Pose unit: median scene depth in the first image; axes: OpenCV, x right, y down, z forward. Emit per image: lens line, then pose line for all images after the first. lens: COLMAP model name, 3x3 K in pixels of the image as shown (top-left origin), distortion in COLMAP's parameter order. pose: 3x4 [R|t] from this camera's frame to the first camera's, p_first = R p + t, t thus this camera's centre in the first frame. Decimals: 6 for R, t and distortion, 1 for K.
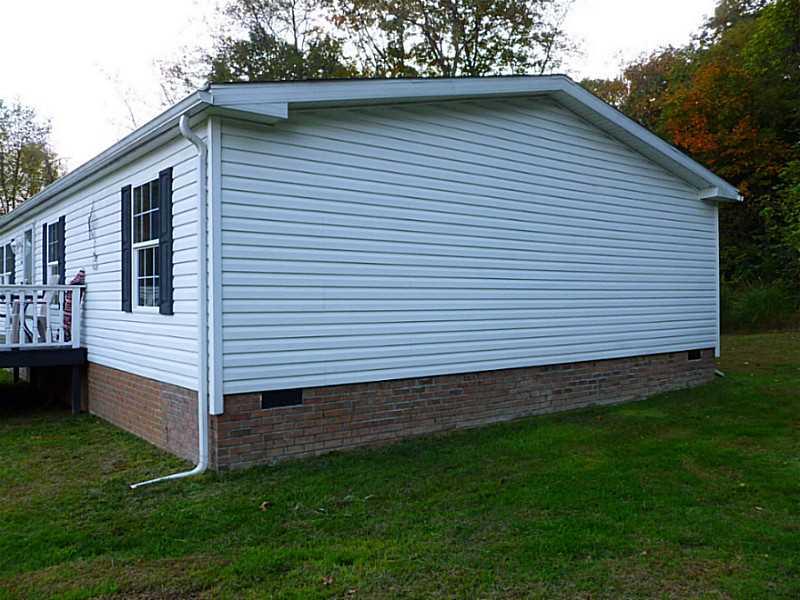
lens RADIAL K [[679.4, 0, 402.6], [0, 679.4, 303.8], [0, 0, 1]] dist [-0.035508, 0.011699]
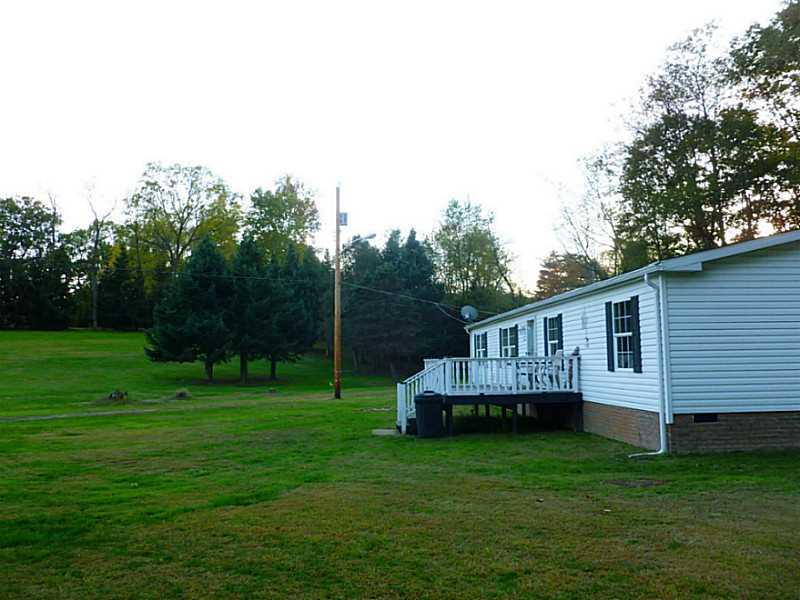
lens RADIAL K [[679.4, 0, 392.1], [0, 679.4, 314.0], [0, 0, 1]] dist [-0.035508, 0.011699]
pose [[0.818726, -0.051534, -0.571868, 0.157319], [0.011030, 0.997192, -0.074072, -0.013730], [0.574079, 0.054337, 0.816995, -0.841431]]
